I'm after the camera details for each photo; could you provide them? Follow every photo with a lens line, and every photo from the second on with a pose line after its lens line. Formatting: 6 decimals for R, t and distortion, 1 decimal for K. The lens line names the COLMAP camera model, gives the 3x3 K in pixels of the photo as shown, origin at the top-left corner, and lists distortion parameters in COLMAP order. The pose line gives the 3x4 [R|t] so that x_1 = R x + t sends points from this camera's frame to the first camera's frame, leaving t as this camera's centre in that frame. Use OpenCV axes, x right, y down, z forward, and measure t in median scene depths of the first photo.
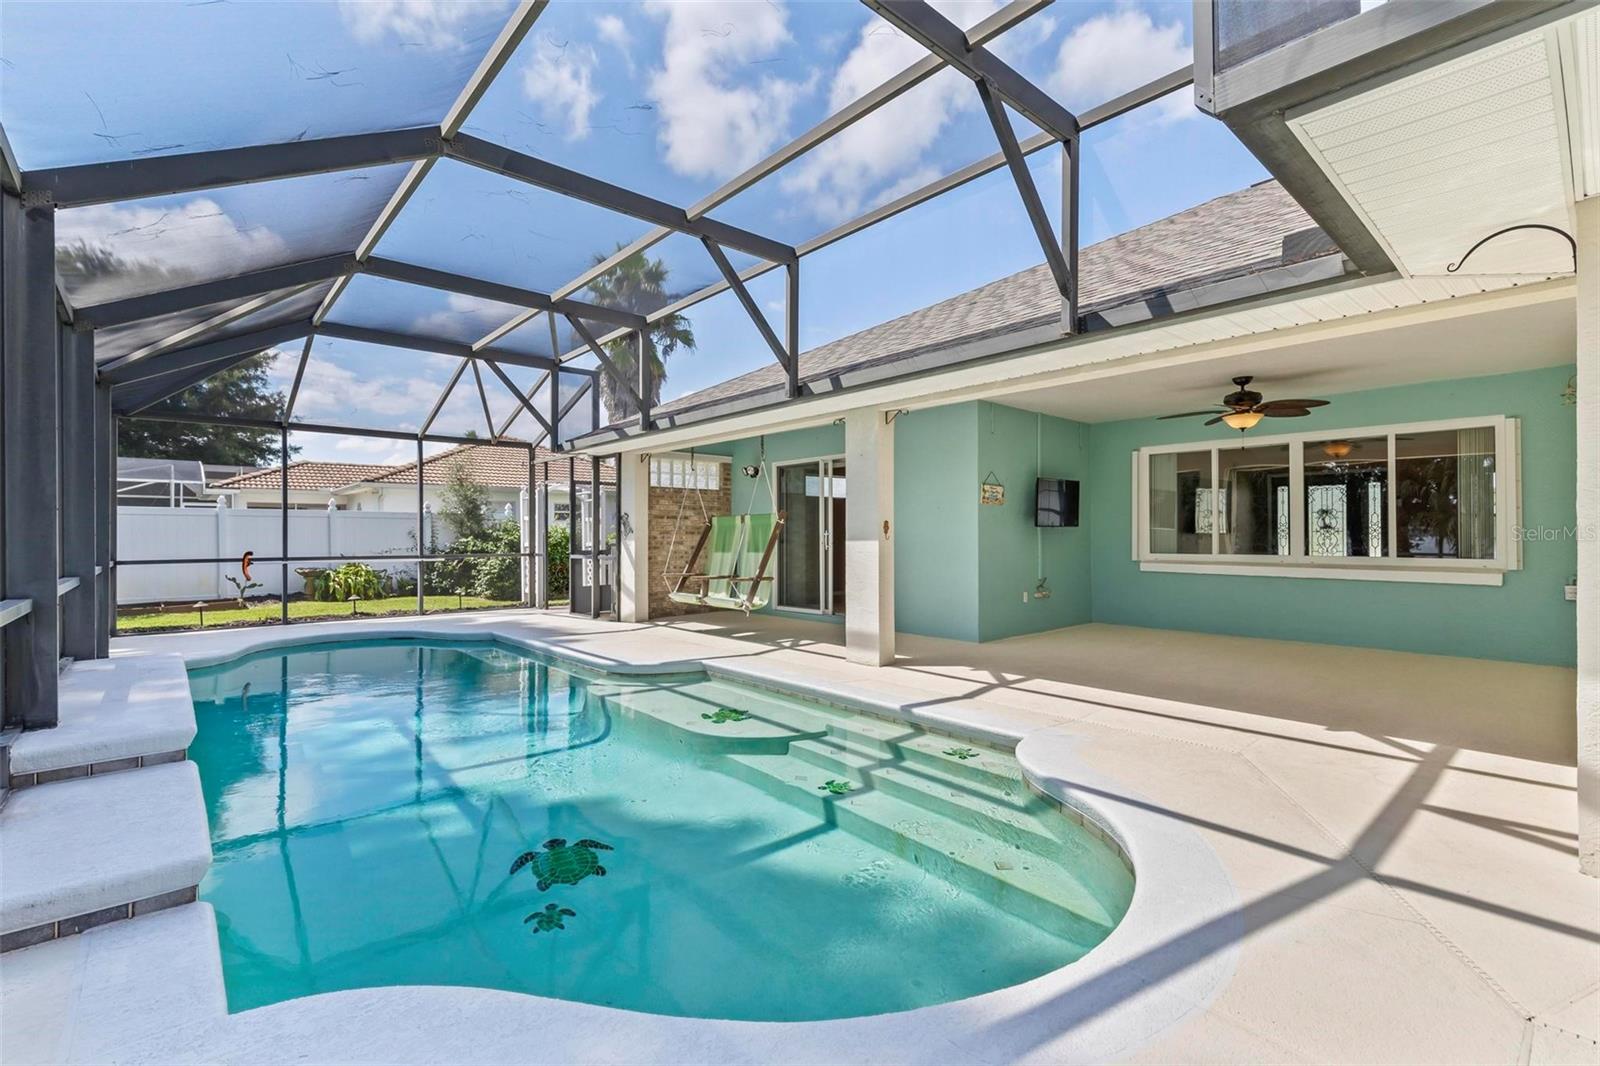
lens RADIAL K [[717.5, 0, 779.2], [0, 717.5, 527.5], [0, 0, 1]] dist [0.000684, -0.001676]
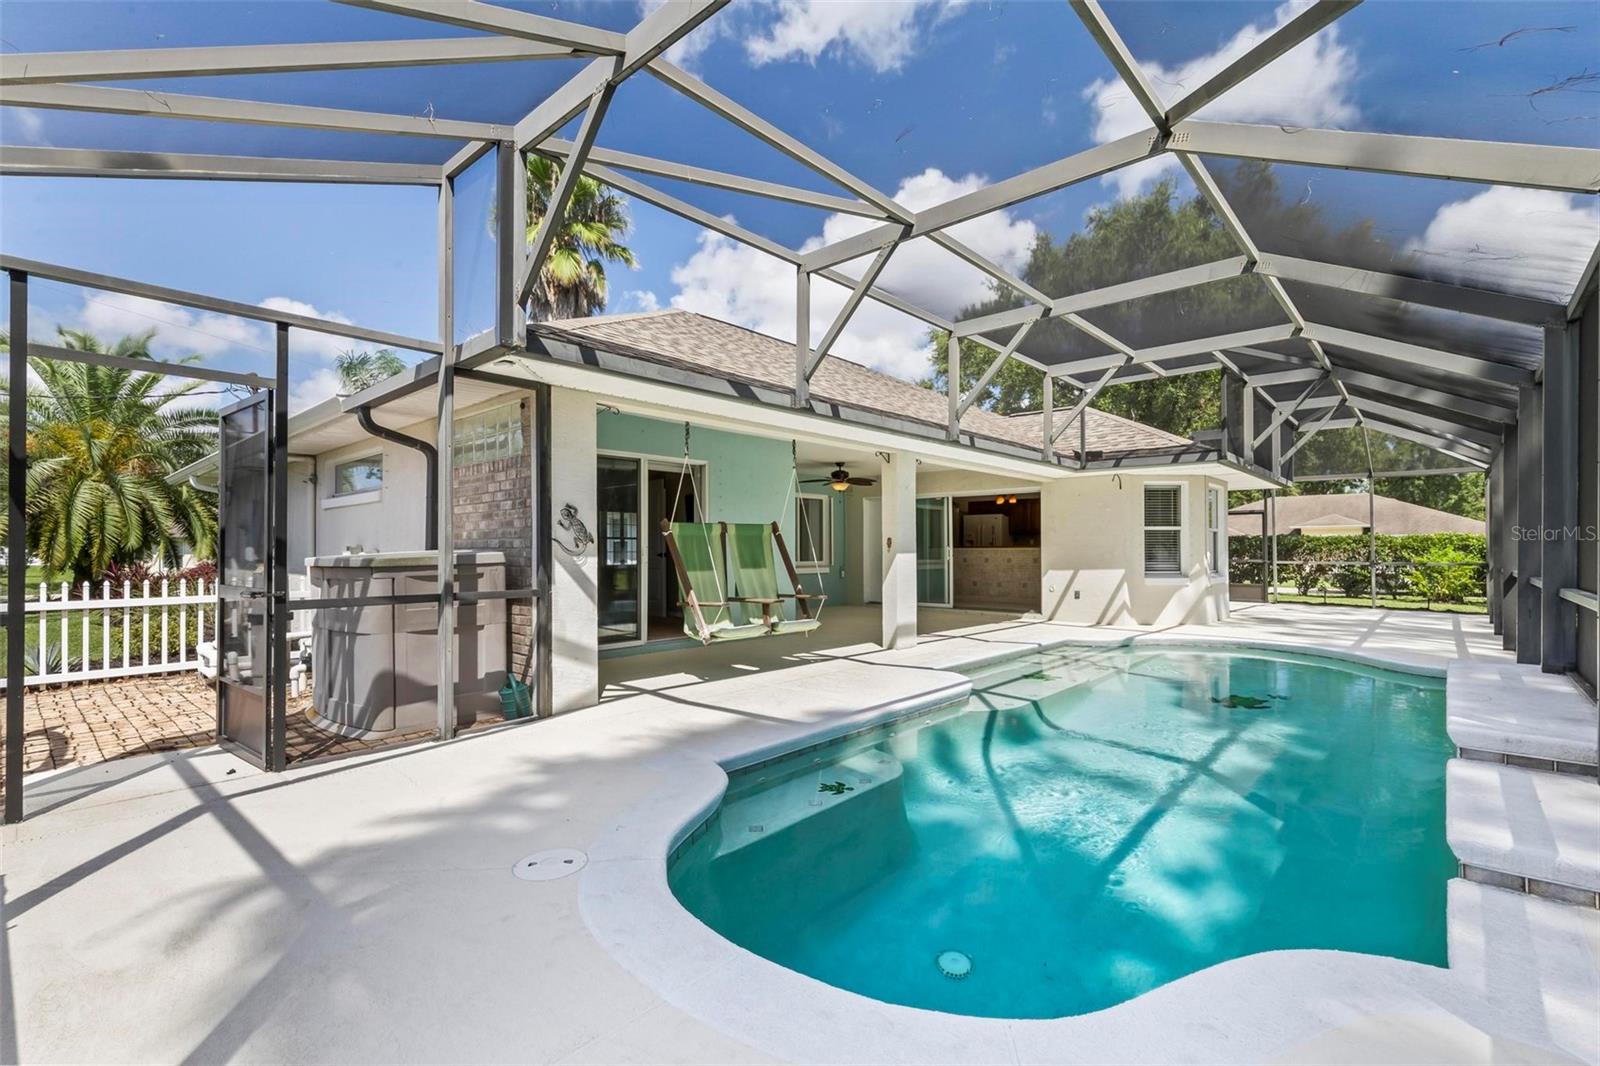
lens RADIAL K [[717.5, 0, 794.0], [0, 717.5, 548.9], [0, 0, 1]] dist [0.000684, -0.001676]
pose [[-0.126883, 0.003938, 0.991910, -0.748561], [-0.008212, 0.999954, -0.005021, 0.012018], [-0.991884, -0.008783, -0.126845, 0.894384]]
